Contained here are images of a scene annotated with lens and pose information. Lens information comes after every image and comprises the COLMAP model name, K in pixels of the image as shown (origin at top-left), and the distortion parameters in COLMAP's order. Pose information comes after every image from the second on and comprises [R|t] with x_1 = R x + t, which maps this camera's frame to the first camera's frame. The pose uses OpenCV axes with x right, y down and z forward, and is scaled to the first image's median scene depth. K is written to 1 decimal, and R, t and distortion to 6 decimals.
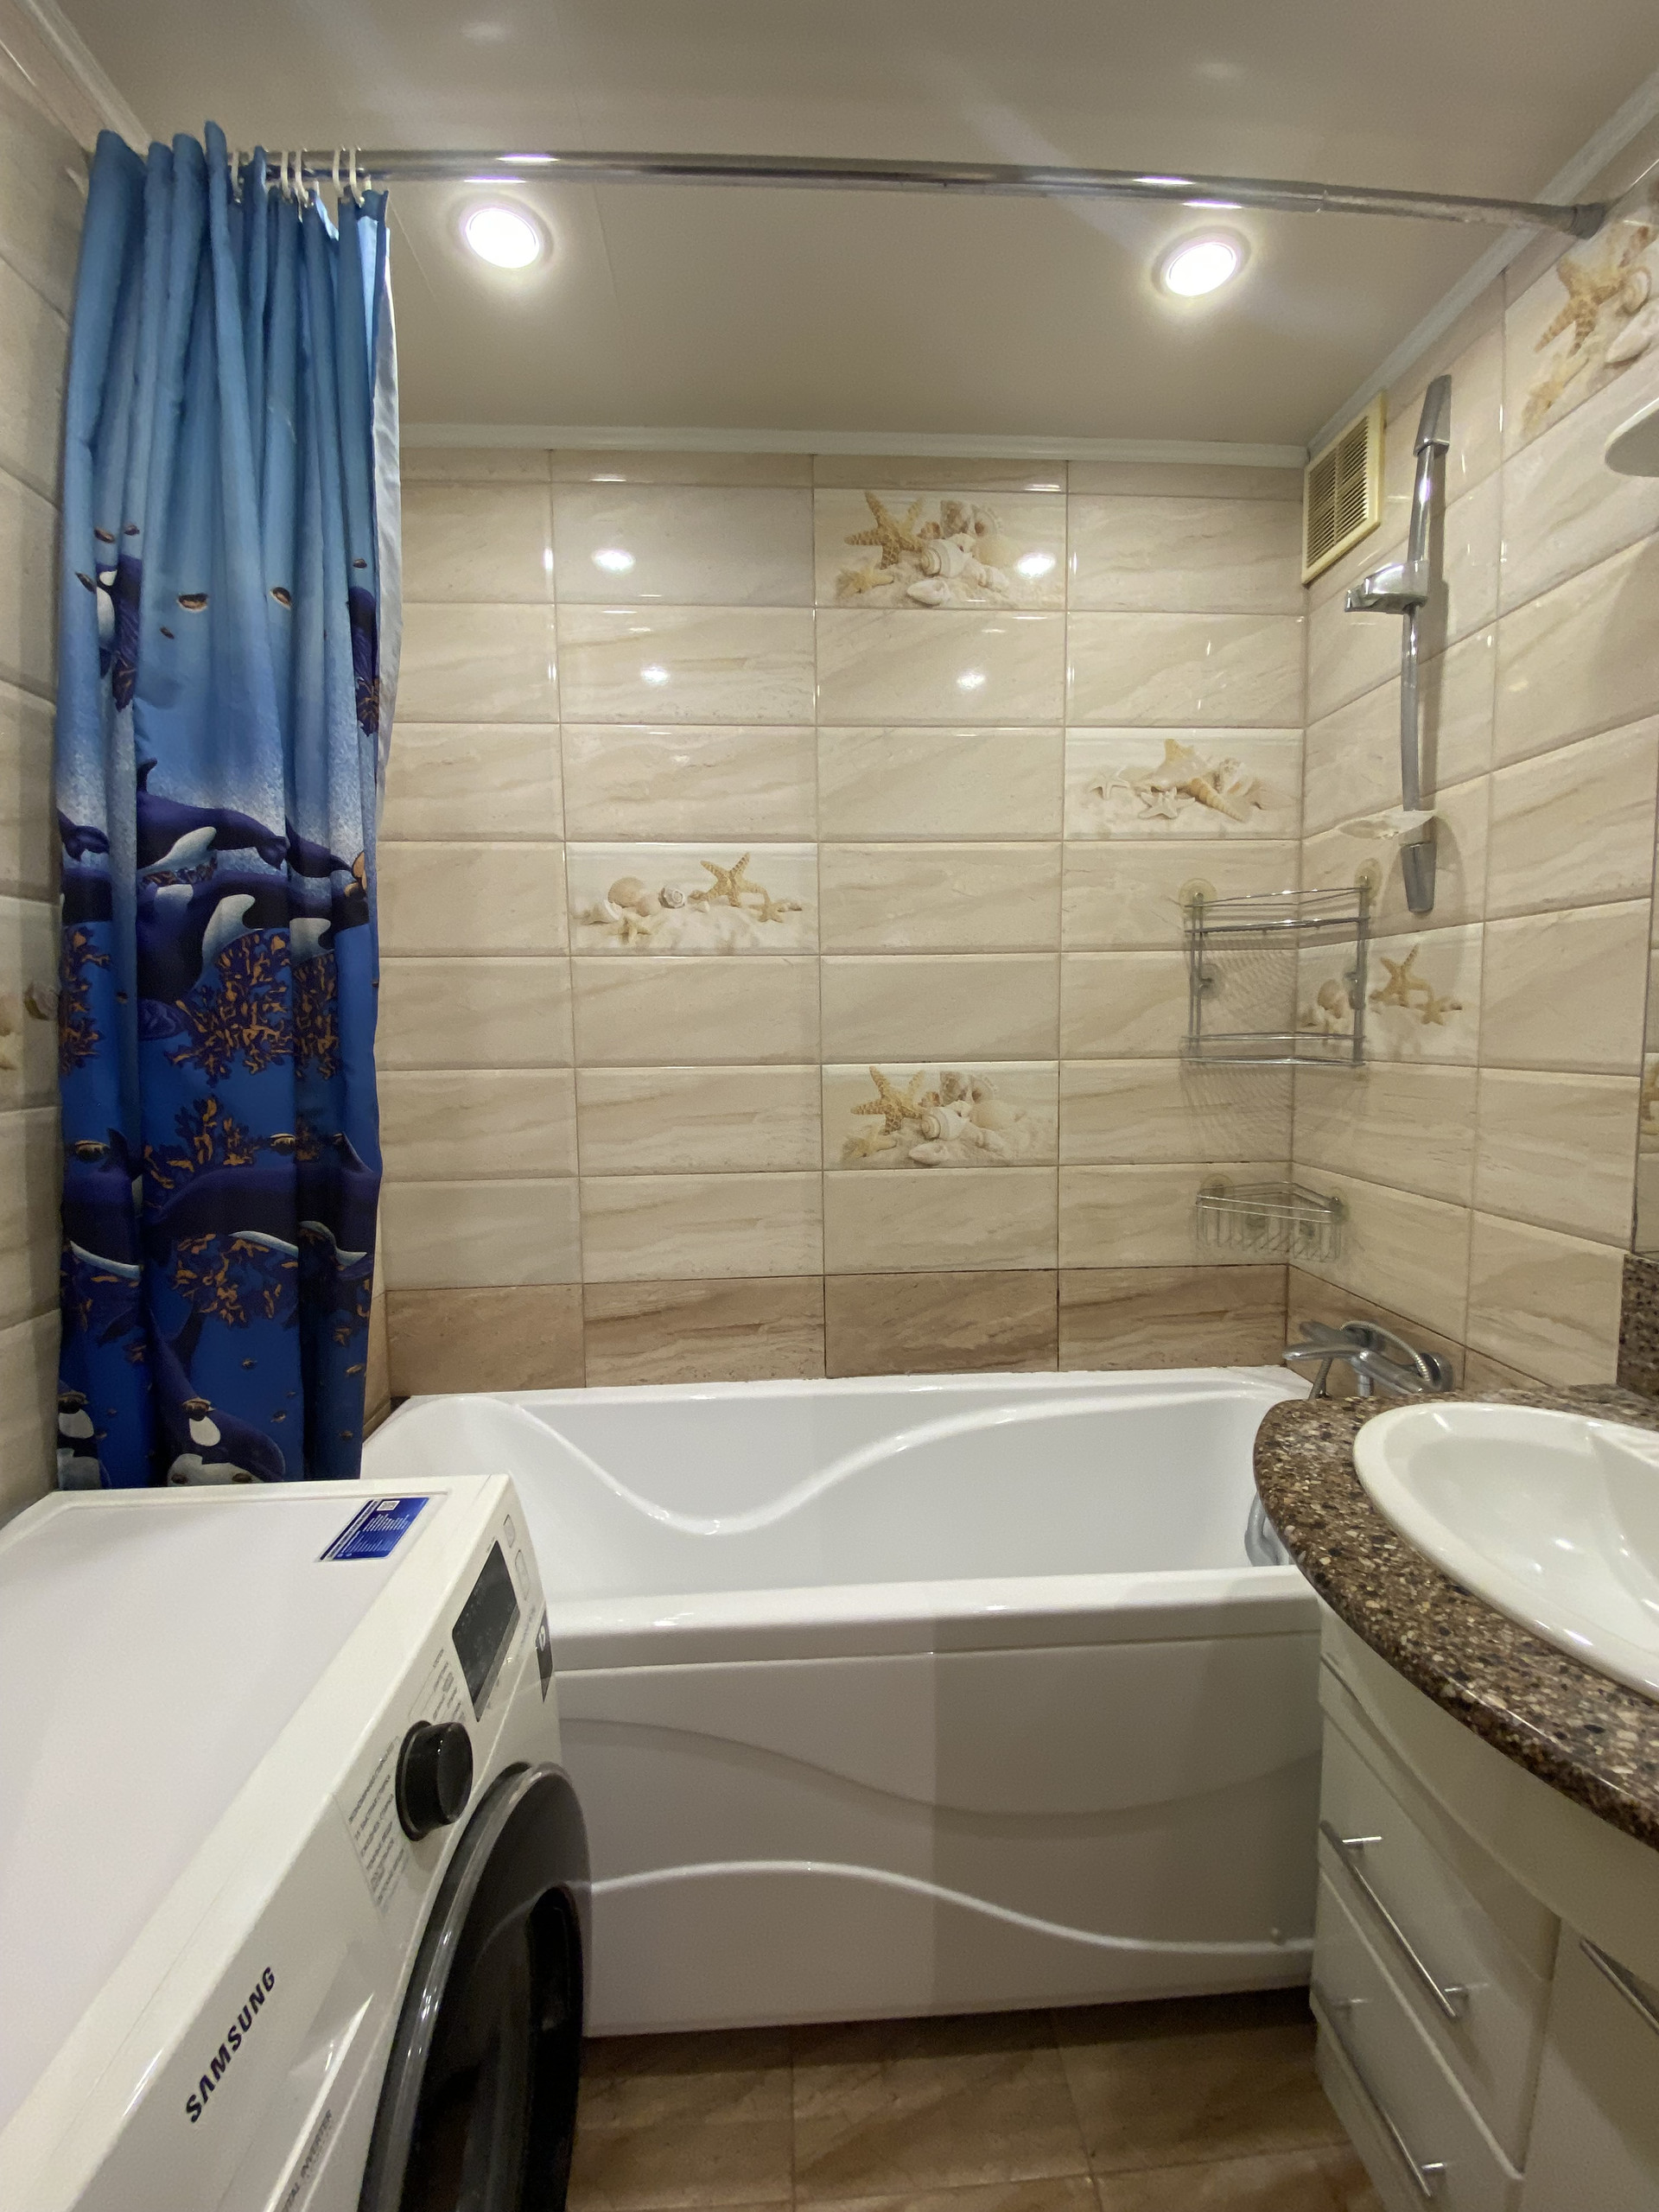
lens RADIAL K [[887.8, 0, 829.5], [0, 887.8, 1106.0], [0, 0, 1]] dist [0.013346, -0.018100]
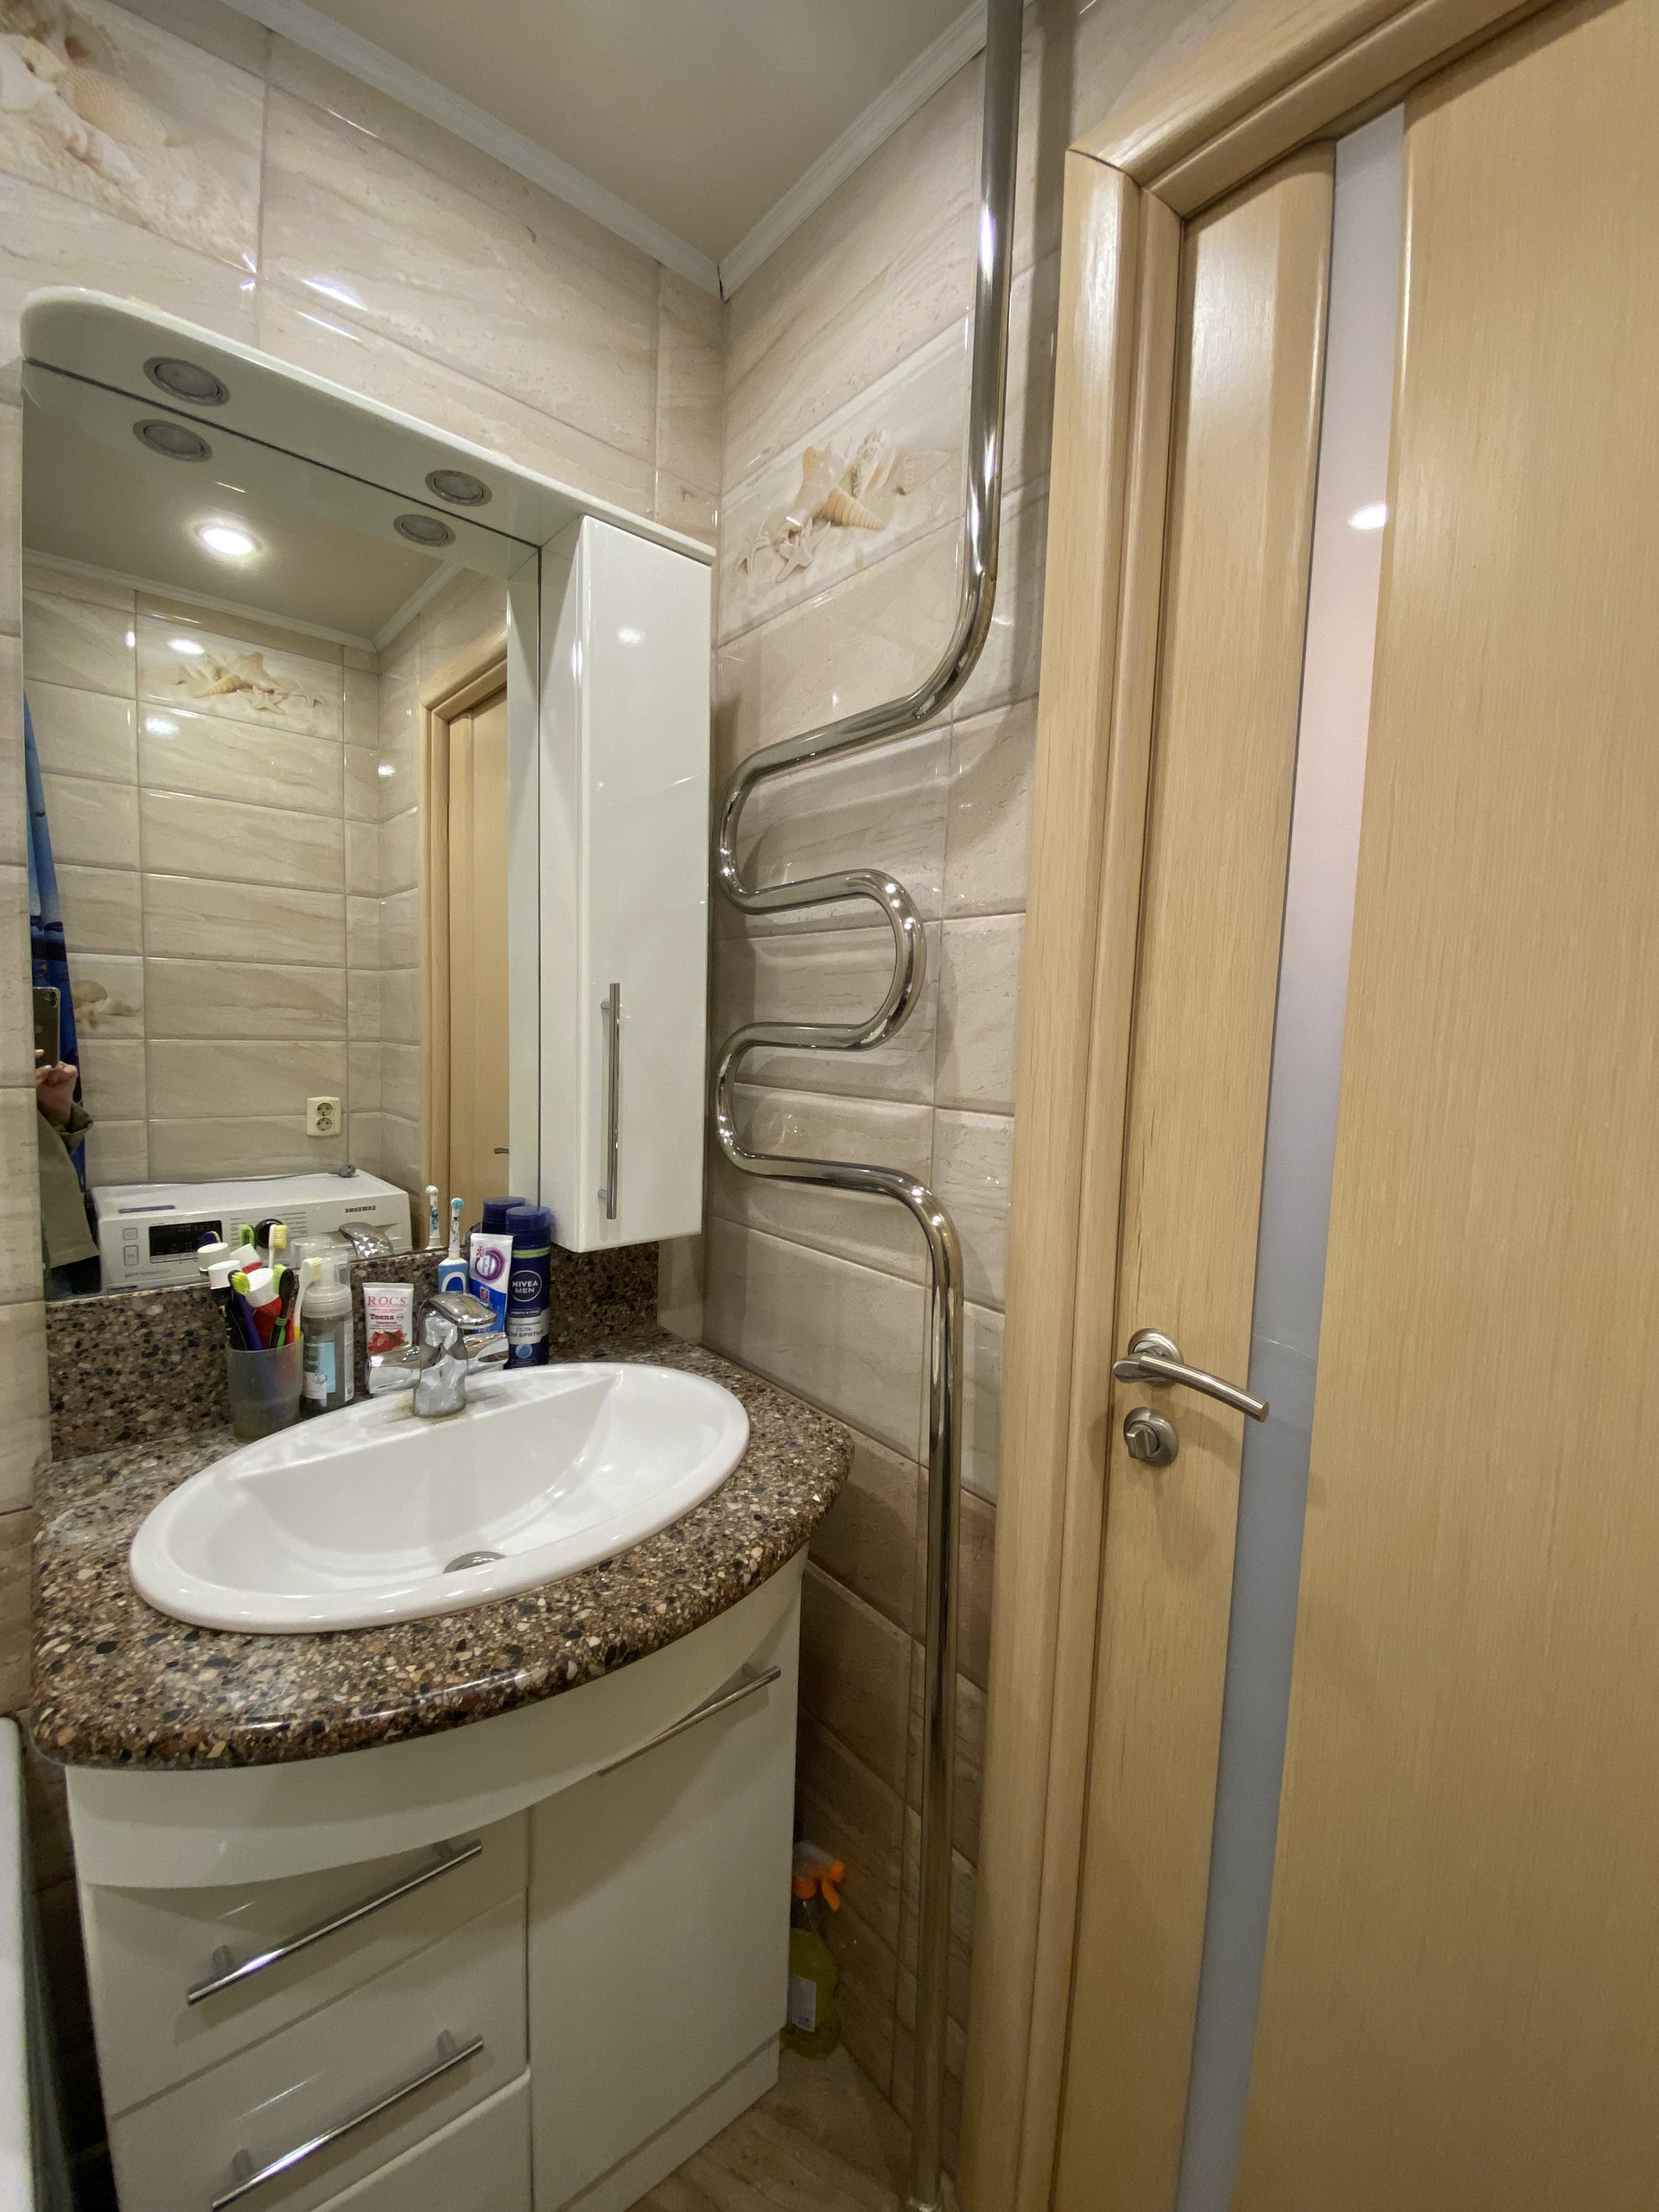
lens RADIAL K [[887.8, 0, 829.5], [0, 887.8, 1106.0], [0, 0, 1]] dist [0.013346, -0.018100]
pose [[-0.612124, -0.072532, 0.787429, -0.226223], [0.043263, 0.991221, 0.124935, -0.109787], [-0.789578, 0.110543, -0.603612, 1.164285]]
